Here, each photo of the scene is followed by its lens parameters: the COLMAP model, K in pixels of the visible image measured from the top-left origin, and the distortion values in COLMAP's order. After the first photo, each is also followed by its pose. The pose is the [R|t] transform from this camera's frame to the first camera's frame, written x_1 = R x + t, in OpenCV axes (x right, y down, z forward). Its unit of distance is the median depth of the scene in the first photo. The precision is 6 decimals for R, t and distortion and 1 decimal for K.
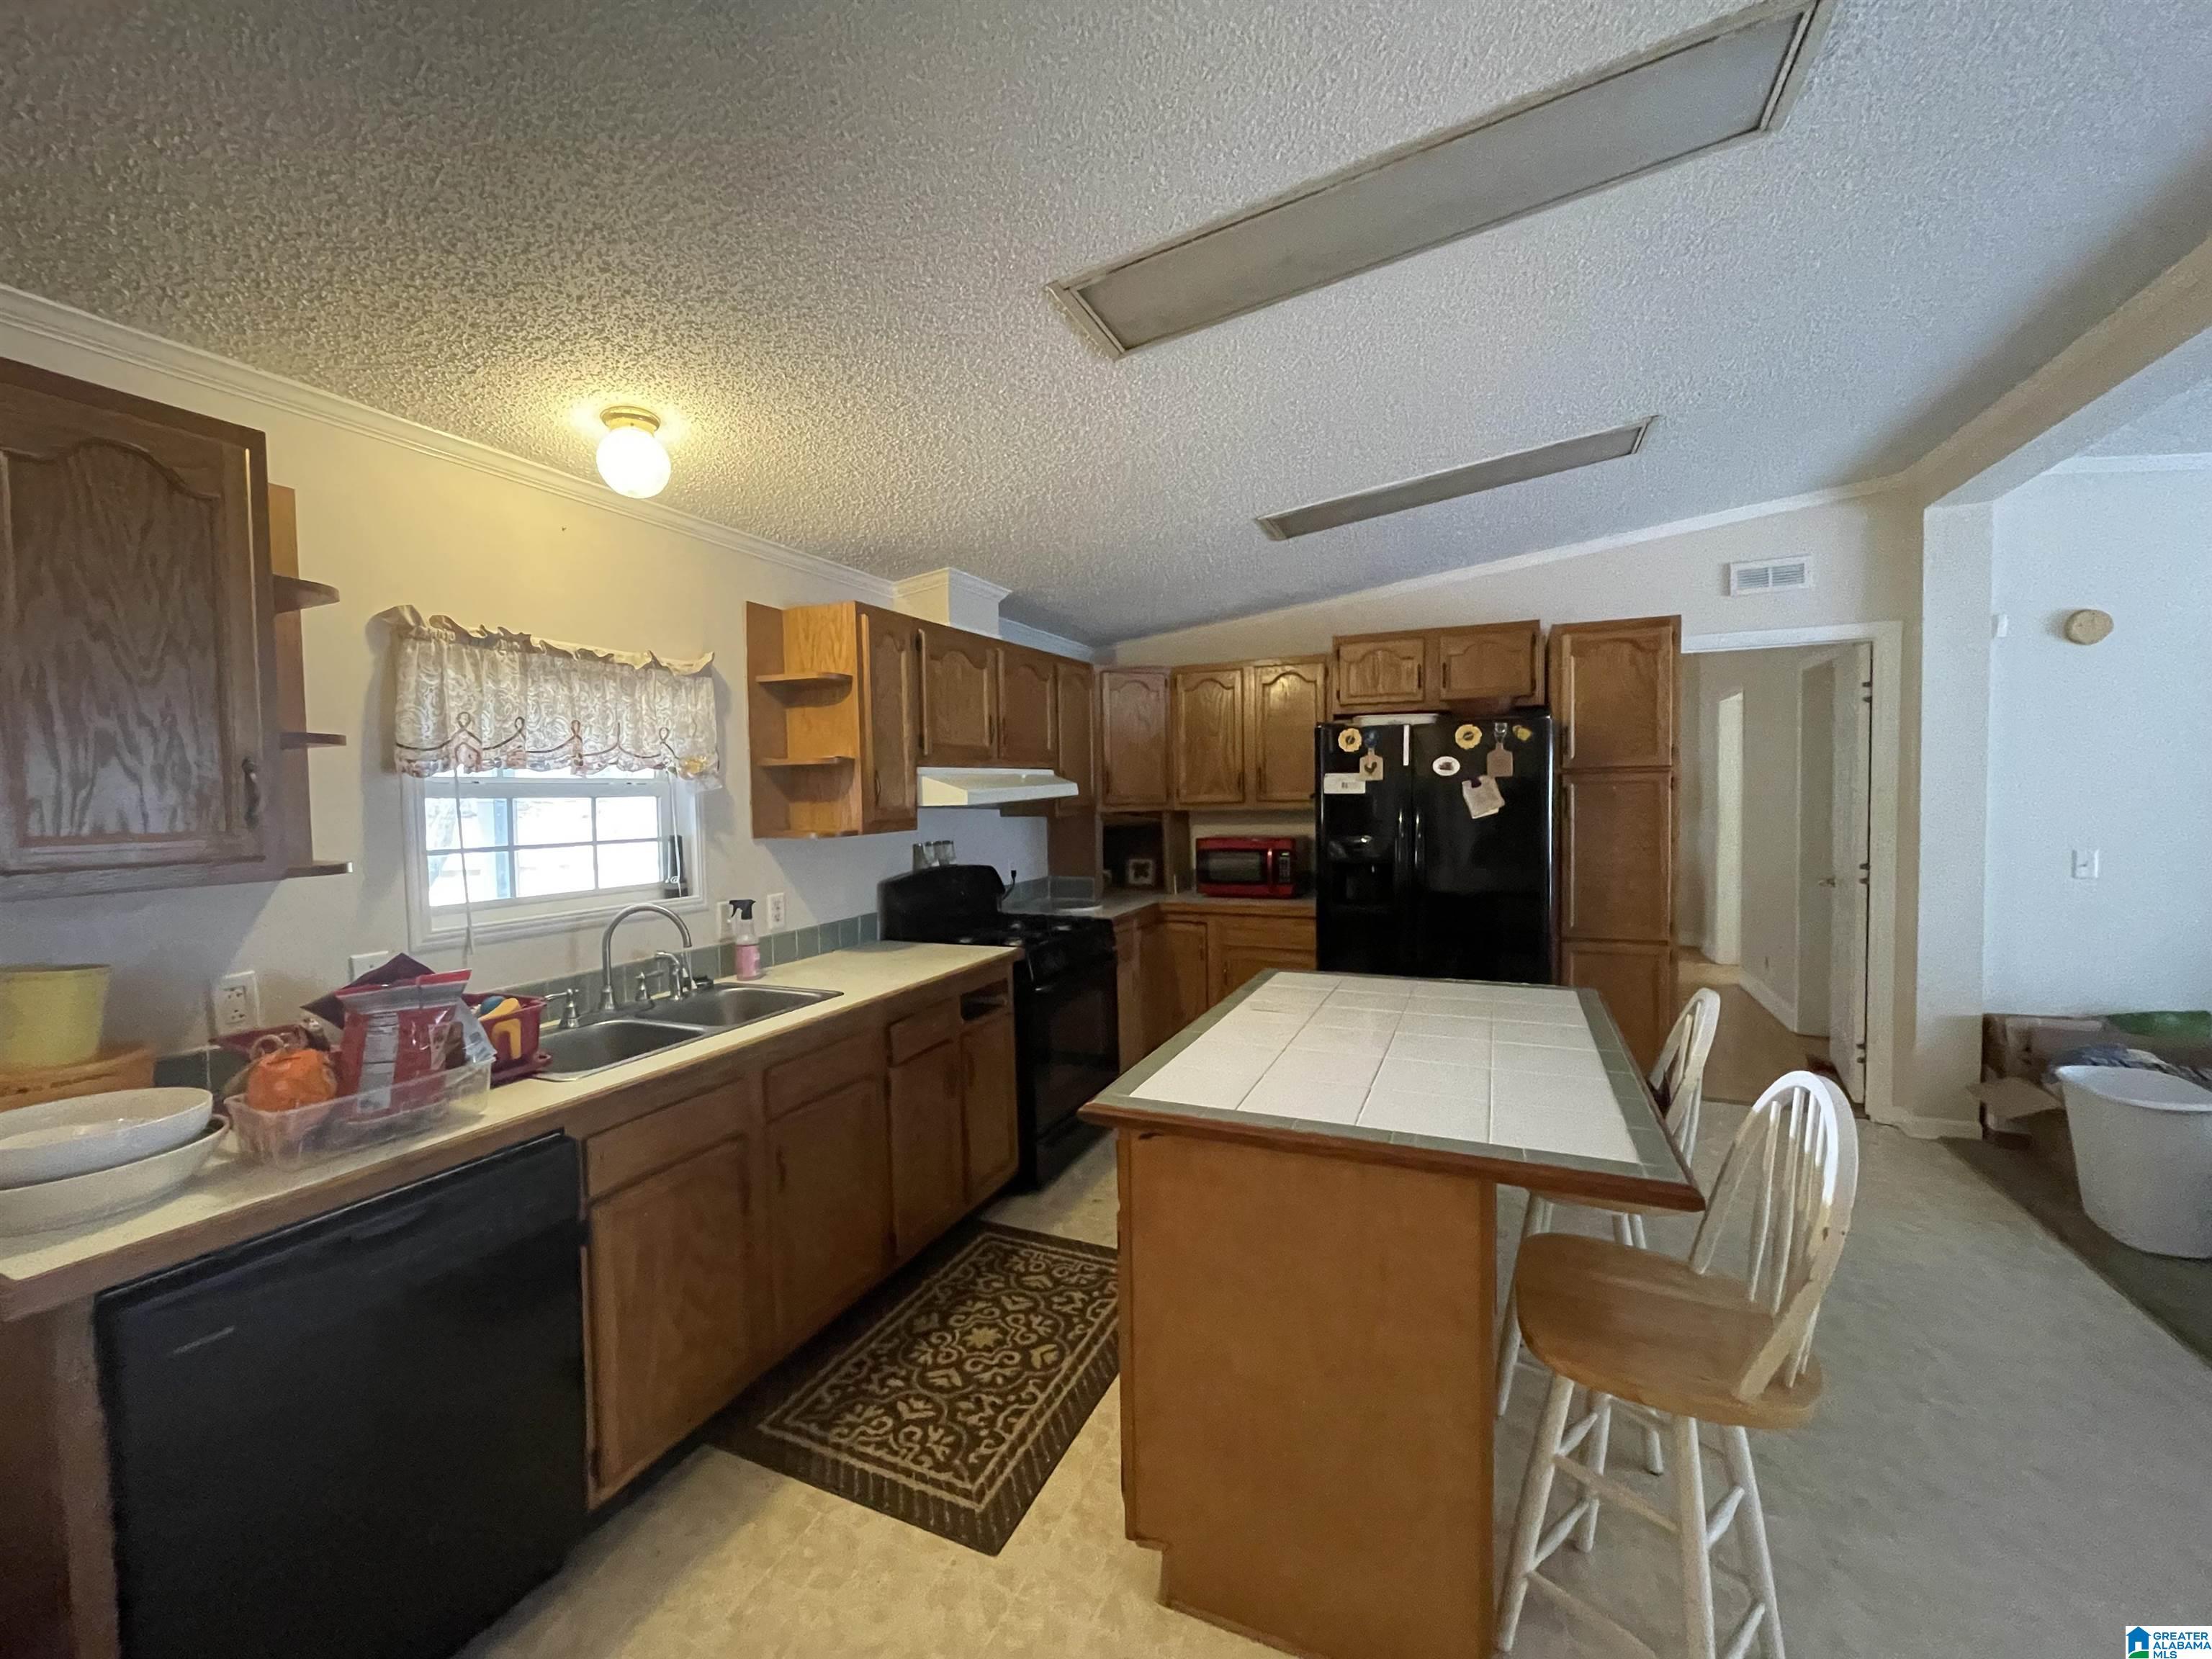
lens RADIAL K [[894.8, 0, 1108.6], [0, 894.8, 829.0], [0, 0, 1]] dist [-0.003123, -0.000815]
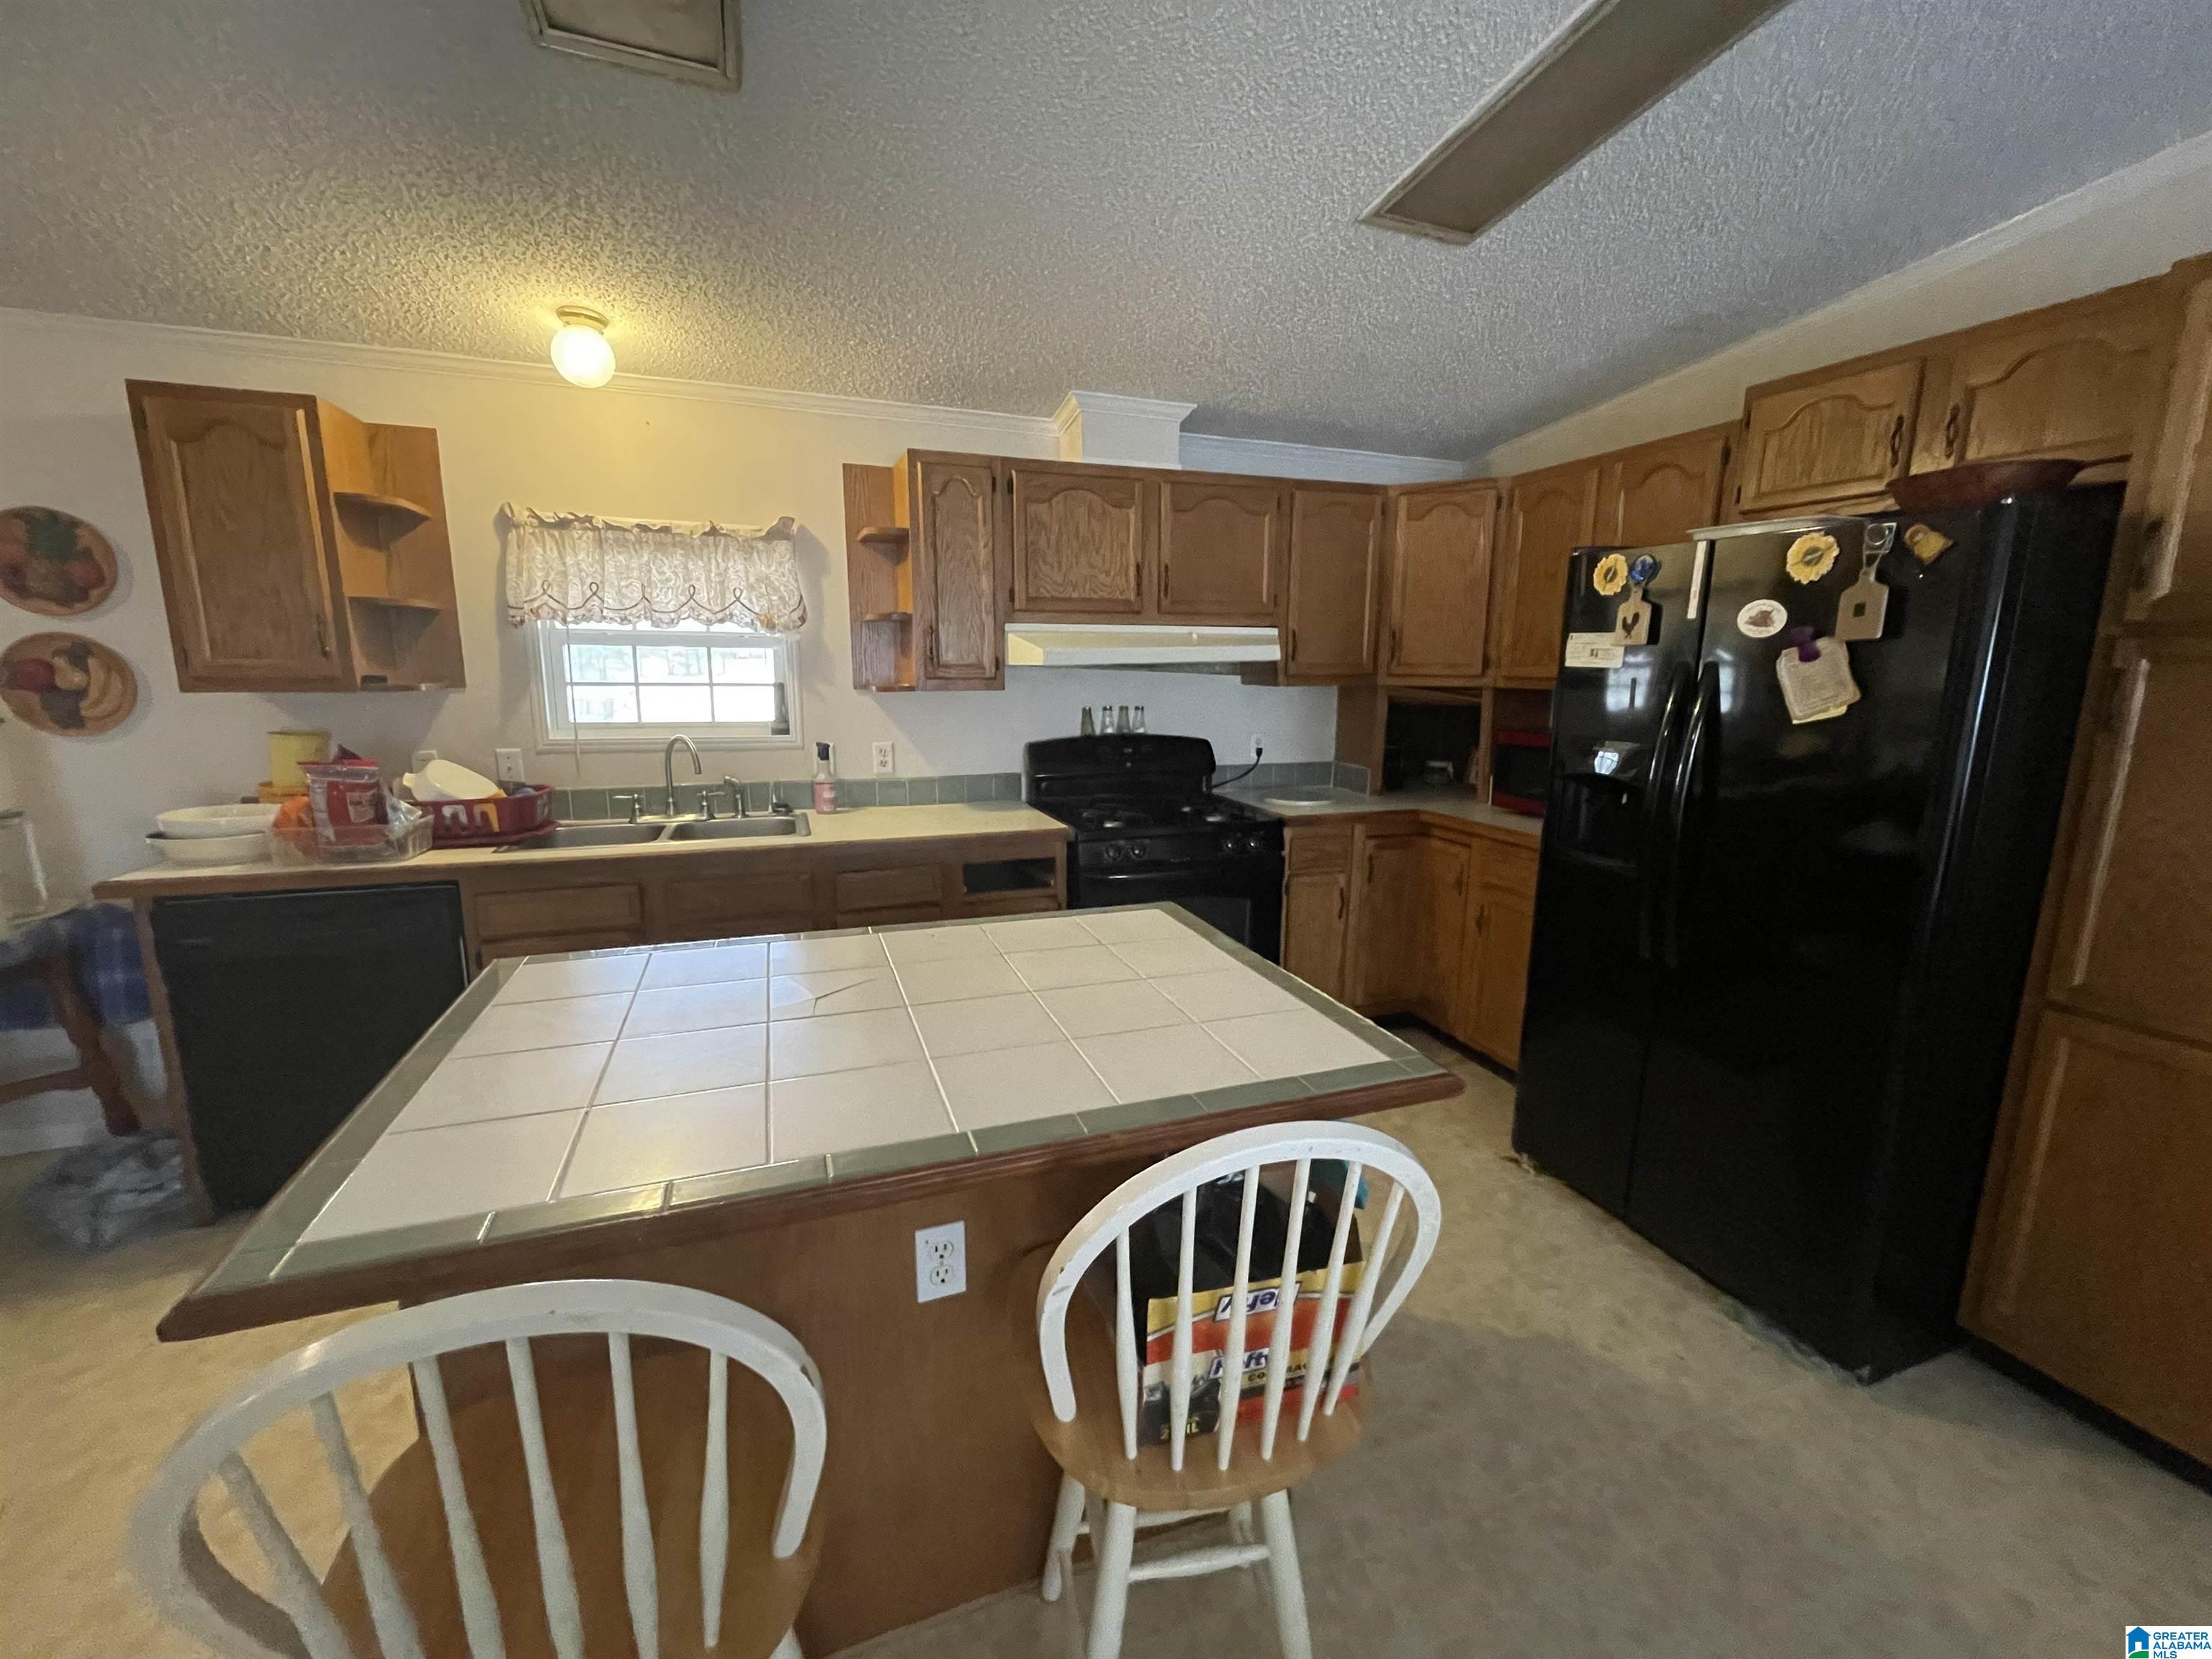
lens RADIAL K [[894.8, 0, 1104.1], [0, 894.8, 820.5], [0, 0, 1]] dist [-0.003123, -0.000815]
pose [[0.696134, 0.150667, -0.701924, 0.551428], [-0.052239, 0.985769, 0.159786, -0.019652], [0.716009, -0.074565, 0.694097, 0.399339]]
